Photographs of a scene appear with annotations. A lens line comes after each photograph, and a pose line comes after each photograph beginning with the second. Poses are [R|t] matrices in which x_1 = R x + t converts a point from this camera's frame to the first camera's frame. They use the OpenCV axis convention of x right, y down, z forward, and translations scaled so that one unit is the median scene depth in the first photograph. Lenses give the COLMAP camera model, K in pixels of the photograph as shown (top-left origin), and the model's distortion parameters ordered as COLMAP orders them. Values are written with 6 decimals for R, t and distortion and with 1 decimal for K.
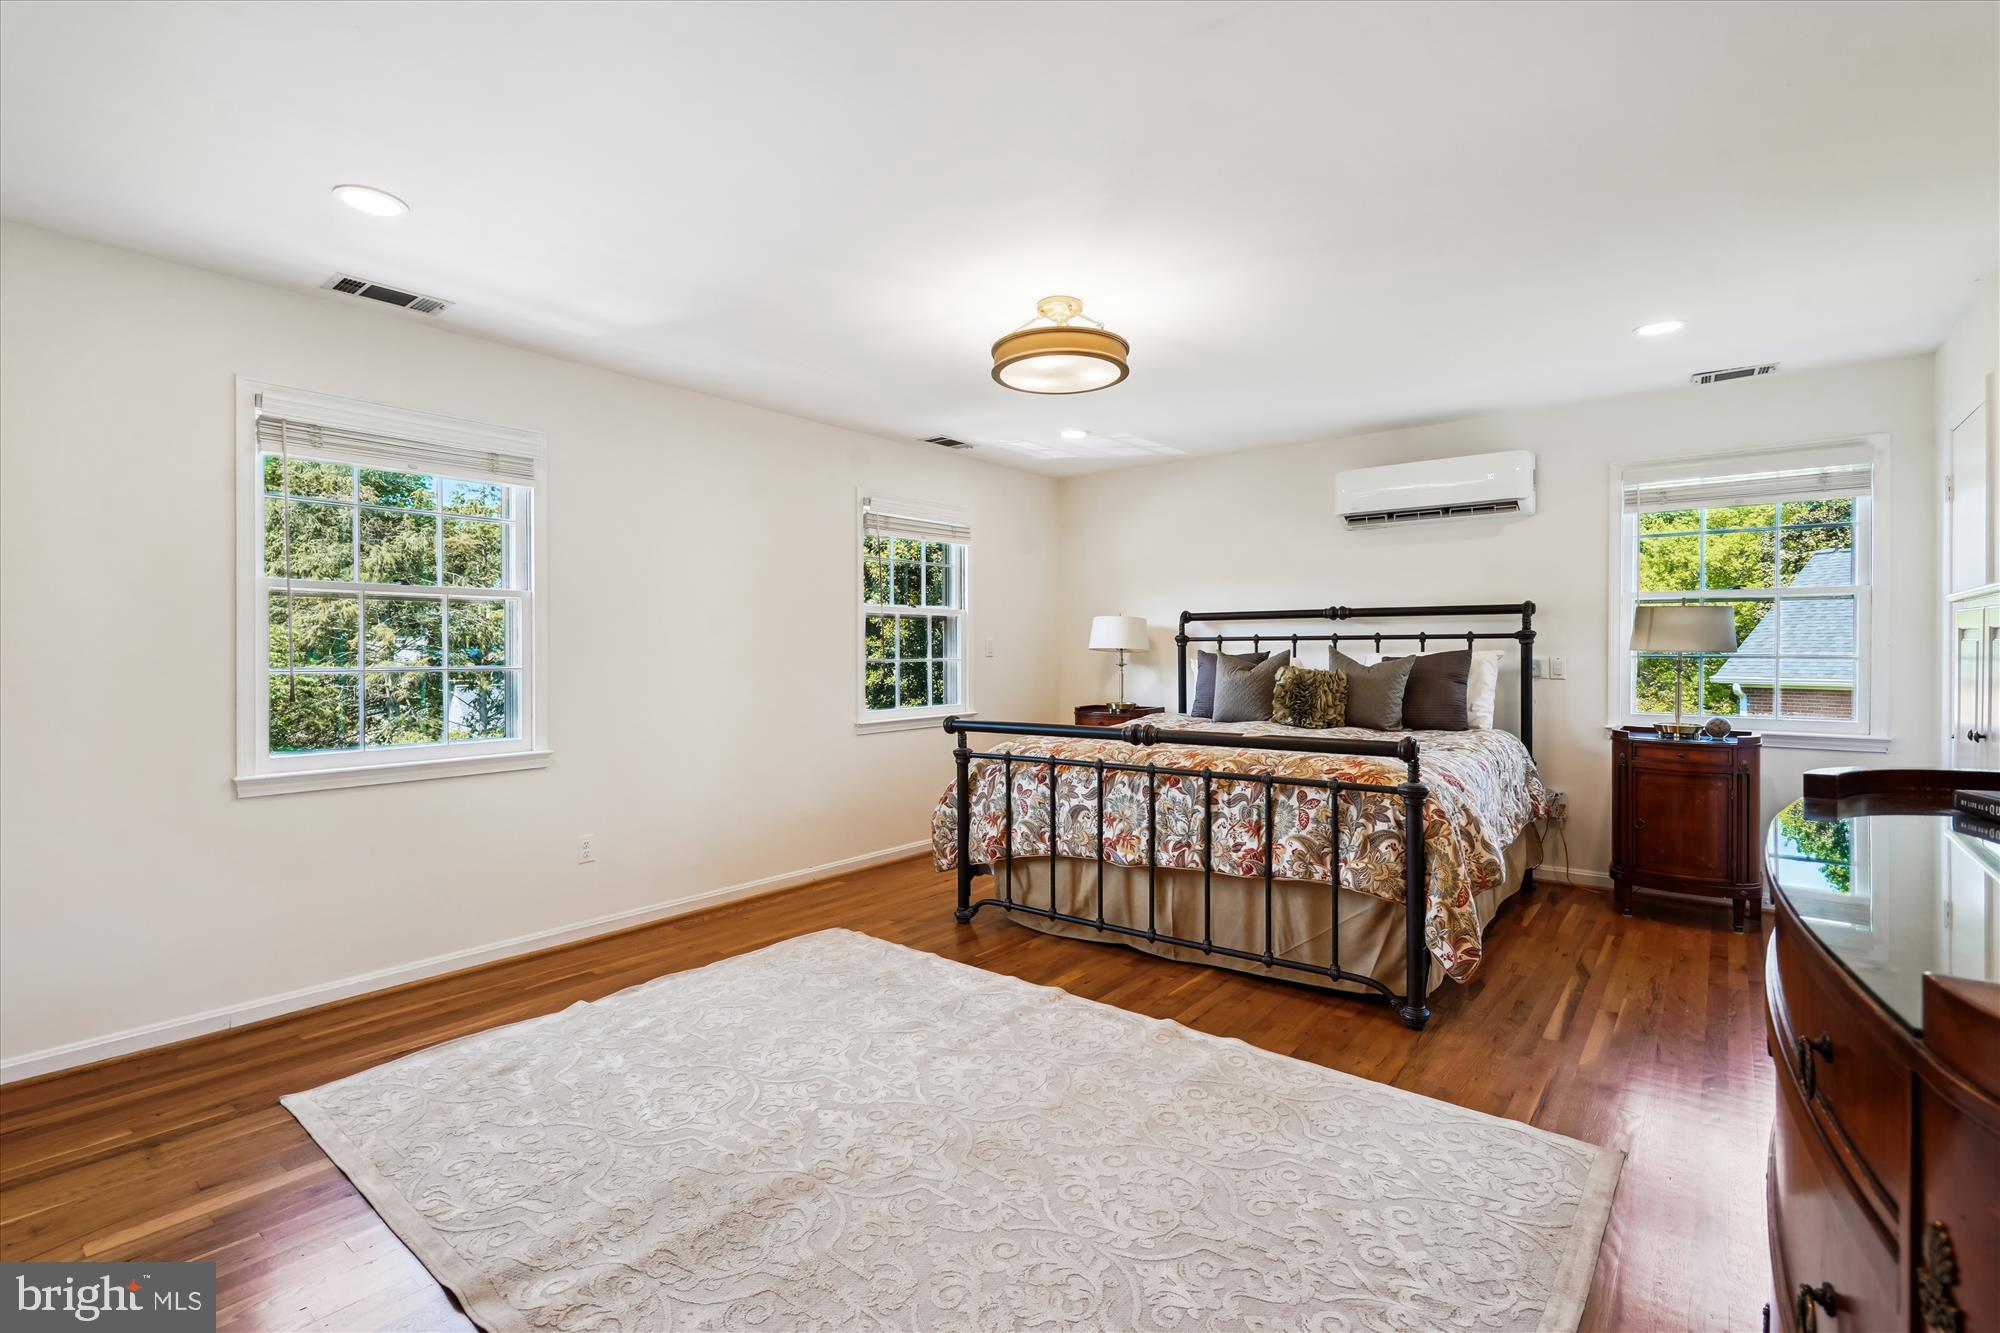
lens RADIAL K [[921.0, 0, 997.0], [0, 921.0, 660.3], [0, 0, 1]] dist [-0.001285, 0.000061]
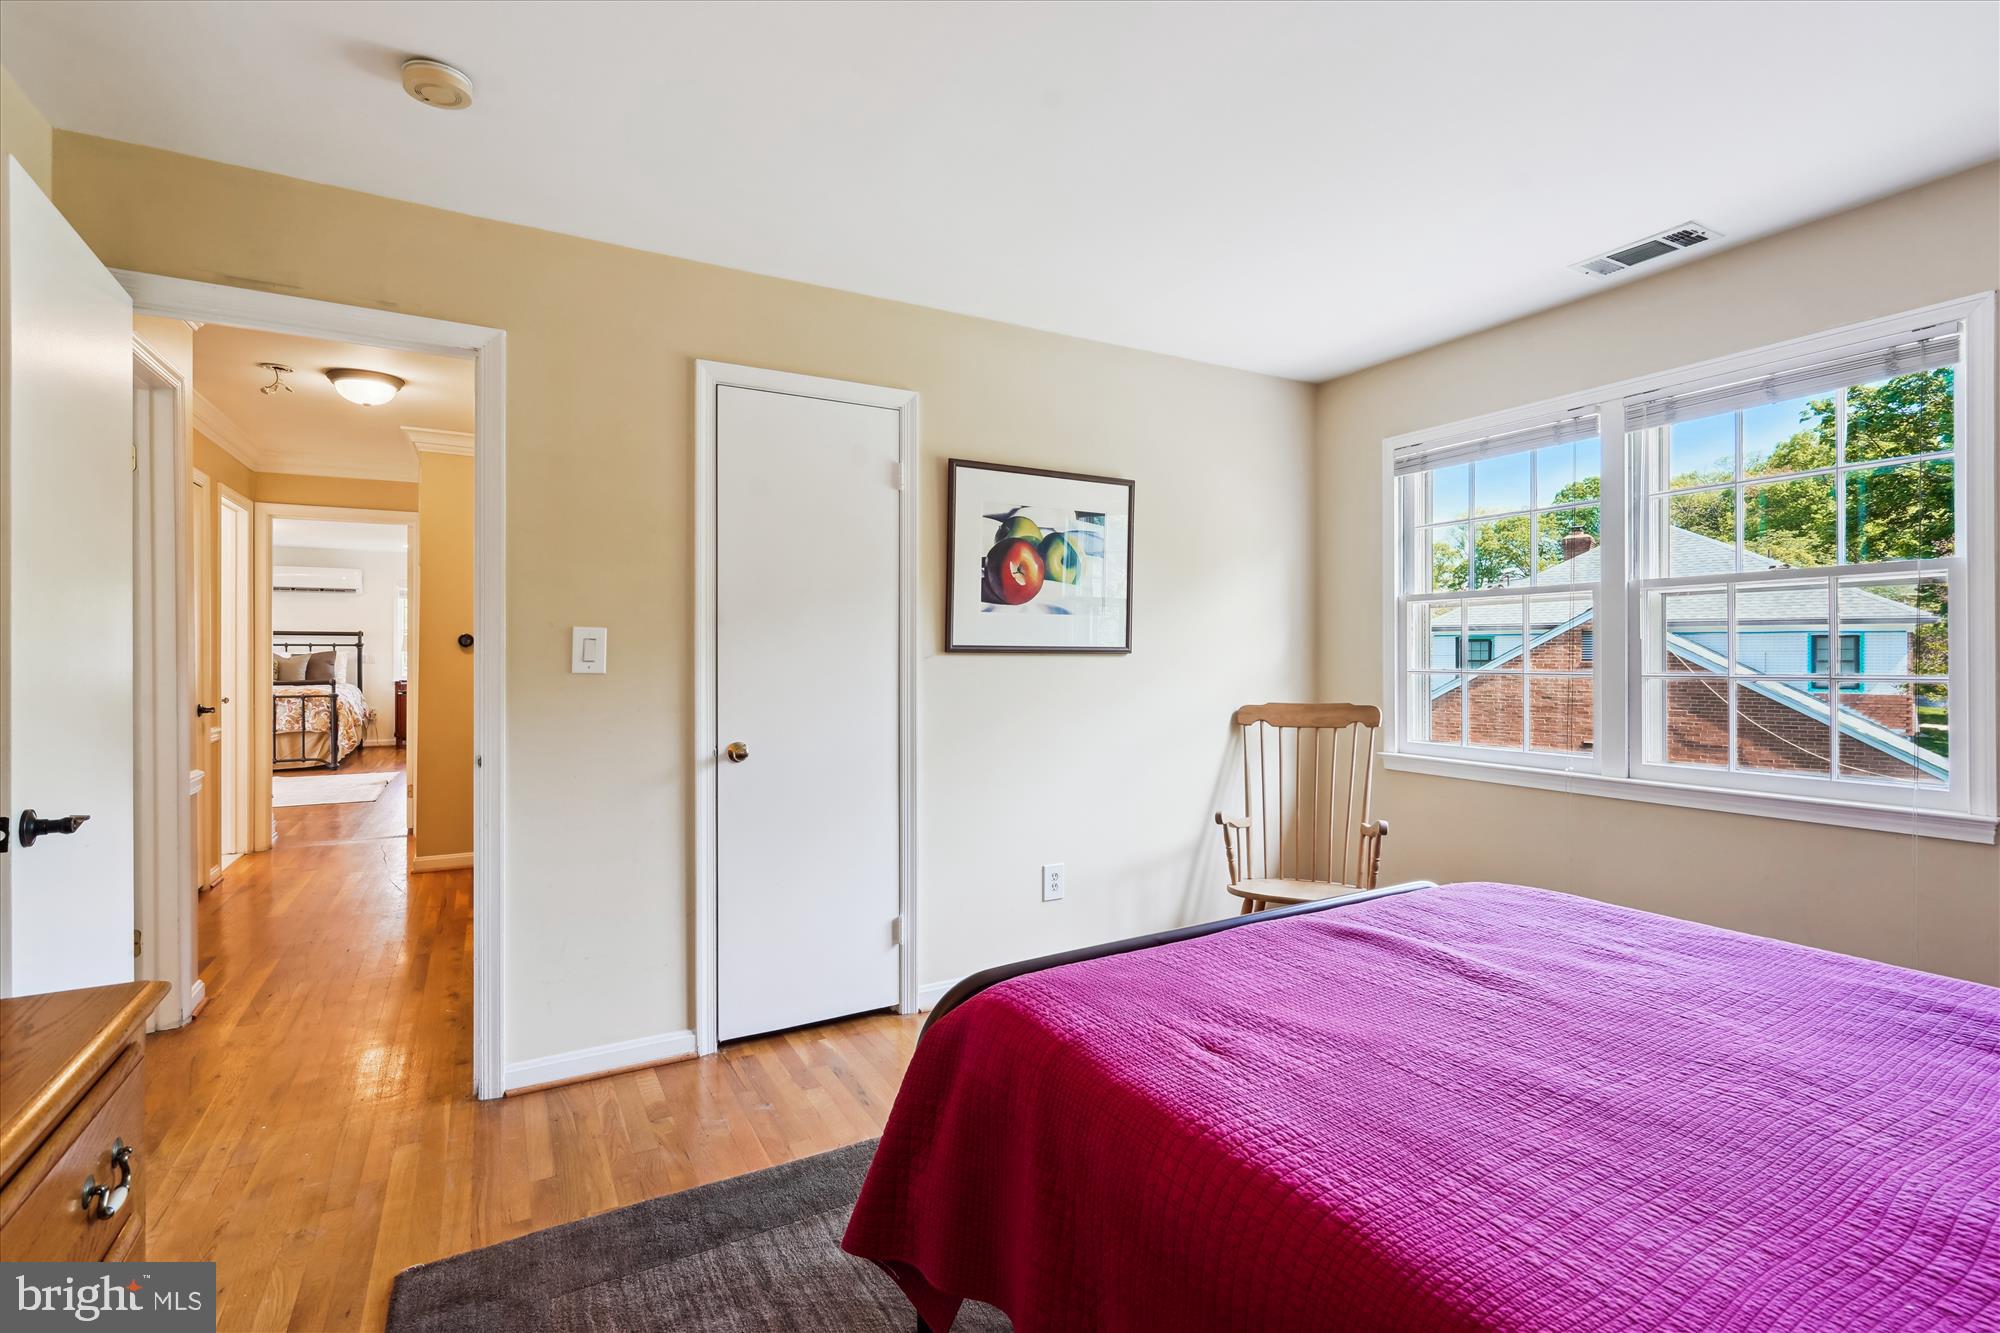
lens RADIAL K [[921.0, 0, 997.0], [0, 921.0, 660.3], [0, 0, 1]] dist [-0.001285, 0.000061]
pose [[0.385451, -0.003313, 0.922722, -1.431005], [0.007128, 0.999974, 0.000612, 0.033074], [-0.922701, 0.006342, 0.385465, -2.093464]]
